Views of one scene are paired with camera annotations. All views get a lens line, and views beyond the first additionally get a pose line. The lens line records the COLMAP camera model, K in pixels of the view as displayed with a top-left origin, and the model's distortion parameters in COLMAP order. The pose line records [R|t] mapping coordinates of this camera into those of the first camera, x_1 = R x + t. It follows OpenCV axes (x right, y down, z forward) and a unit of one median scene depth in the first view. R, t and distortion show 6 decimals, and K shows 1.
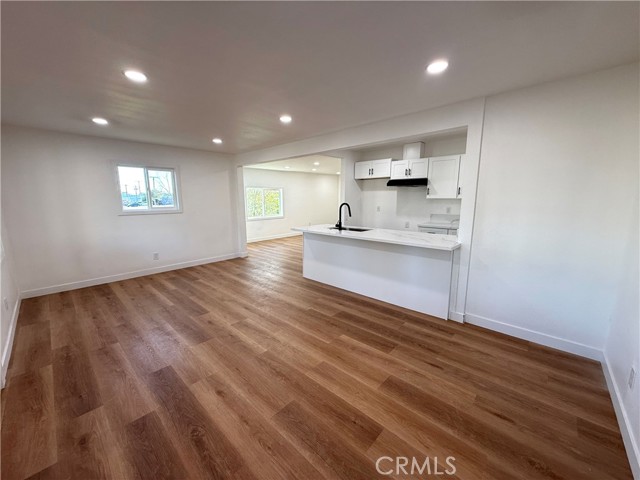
lens RADIAL K [[254.4, 0, 319.1], [0, 254.4, 240.1], [0, 0, 1]] dist [0.001180, -0.000008]
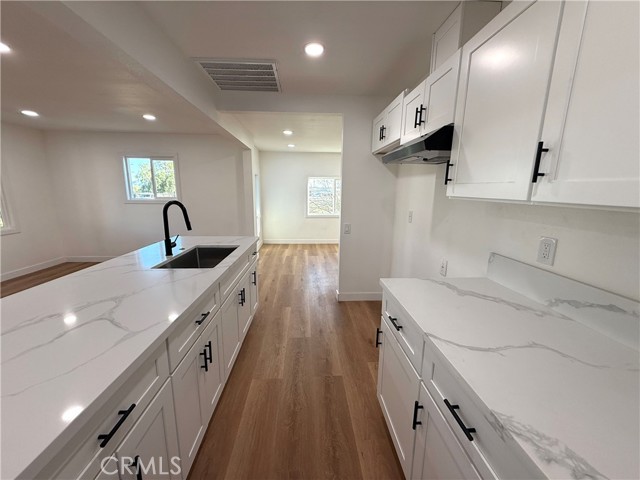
lens RADIAL K [[254.4, 0, 319.1], [0, 254.4, 240.1], [0, 0, 1]] dist [0.001180, -0.000008]
pose [[0.721023, 0.147380, -0.677056, 0.630390], [-0.127839, 0.988638, 0.079065, -0.145371], [0.681017, 0.029546, 0.731672, 0.837162]]
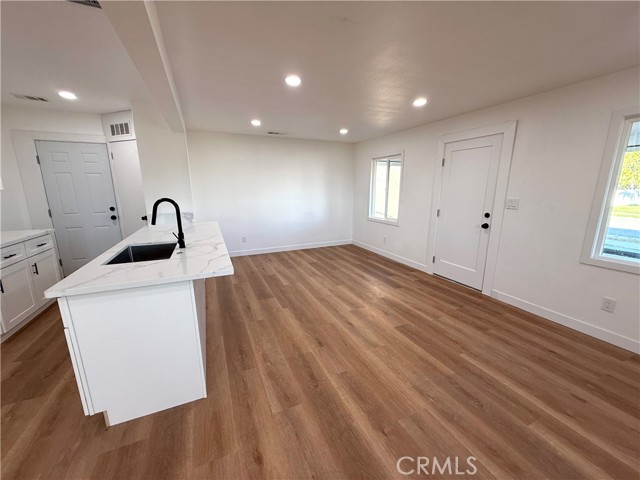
lens RADIAL K [[254.4, 0, 319.1], [0, 254.4, 240.1], [0, 0, 1]] dist [0.001180, -0.000008]
pose [[-0.921713, -0.074145, 0.380720, -0.398724], [0.069055, 0.934509, 0.349175, -0.226517], [-0.381676, 0.348130, -0.856229, 1.357178]]
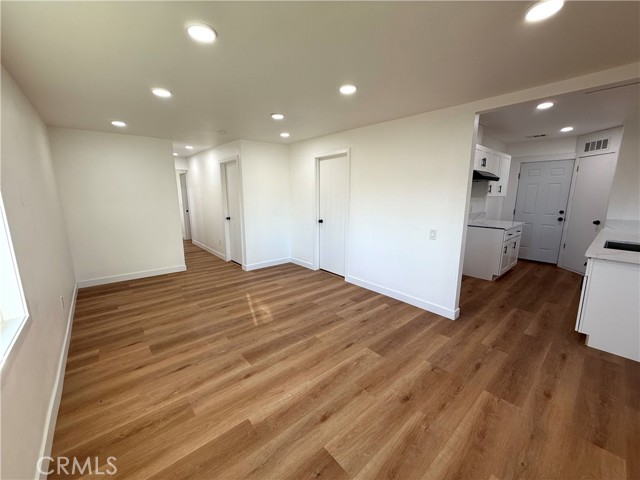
lens RADIAL K [[254.9, 0, 320.0], [0, 254.9, 240.0], [0, 0, 1]] dist [0.000072, -0.000111]
pose [[0.110381, -0.176976, 0.978006, -0.610695], [0.165454, 0.973560, 0.157498, -0.303269], [-0.980021, 0.144430, 0.136744, 1.760101]]
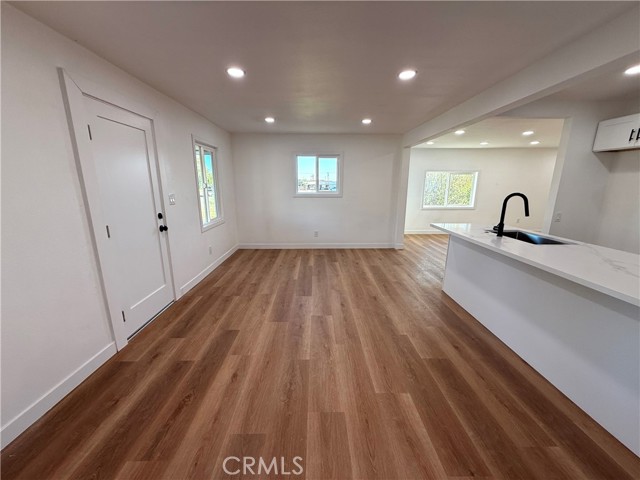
lens RADIAL K [[254.4, 0, 319.1], [0, 254.4, 240.1], [0, 0, 1]] dist [0.001180, -0.000008]
pose [[0.692401, 0.164929, -0.702409, 0.218524], [-0.125893, 0.986206, 0.107467, -0.041510], [0.710444, 0.014018, 0.703614, 0.240434]]
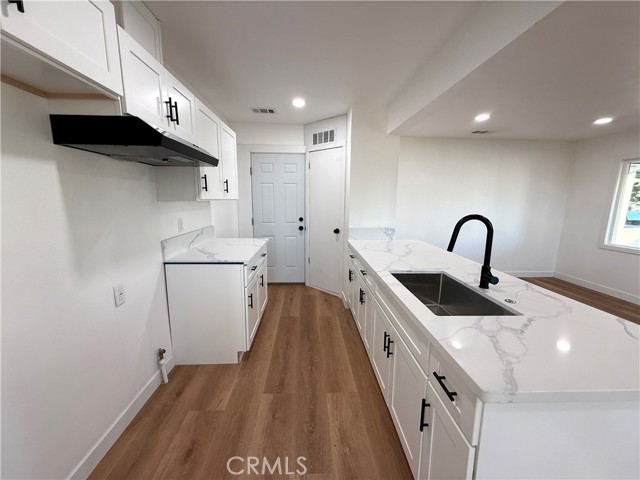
lens RADIAL K [[254.4, 0, 319.1], [0, 254.4, 240.1], [0, 0, 1]] dist [0.001180, -0.000008]
pose [[-0.716924, -0.117229, 0.687225, 0.007930], [0.108016, 0.955178, 0.275621, -0.234603], [-0.688733, 0.271830, -0.672127, 1.402665]]
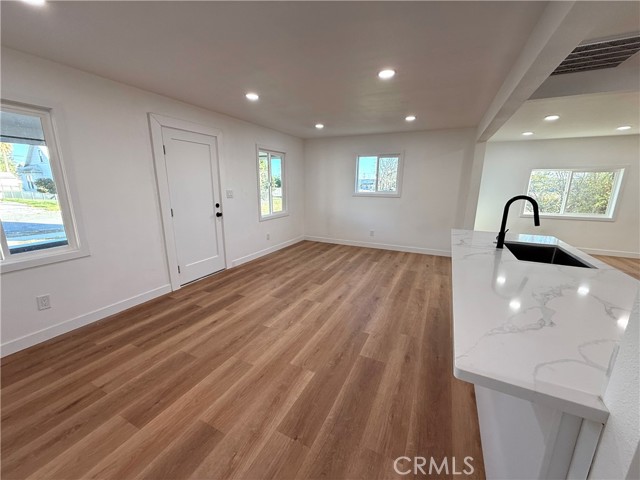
lens RADIAL K [[254.4, 0, 319.1], [0, 254.4, 240.1], [0, 0, 1]] dist [0.001180, -0.000008]
pose [[0.290613, 0.219000, -0.931441, 0.457257], [-0.168403, 0.969966, 0.175516, -0.084046], [0.941905, 0.105850, 0.318766, 0.488681]]
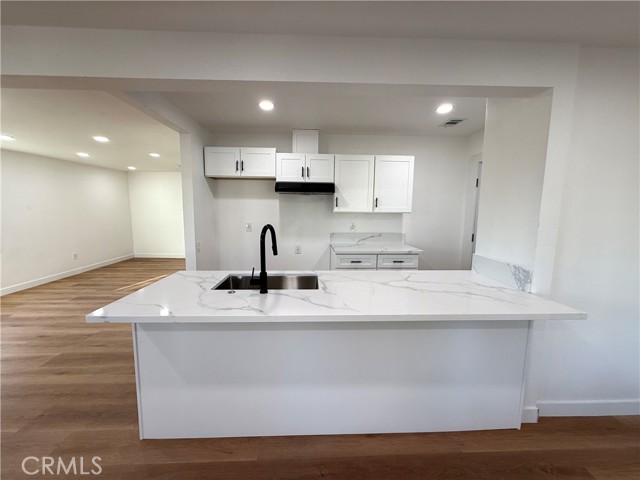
lens RADIAL K [[254.4, 0, 319.1], [0, 254.4, 240.1], [0, 0, 1]] dist [0.001180, -0.000008]
pose [[0.702644, -0.079035, 0.707138, -0.133334], [0.105869, 0.994362, 0.005941, -0.114970], [-0.703621, 0.070690, 0.707050, 0.652136]]
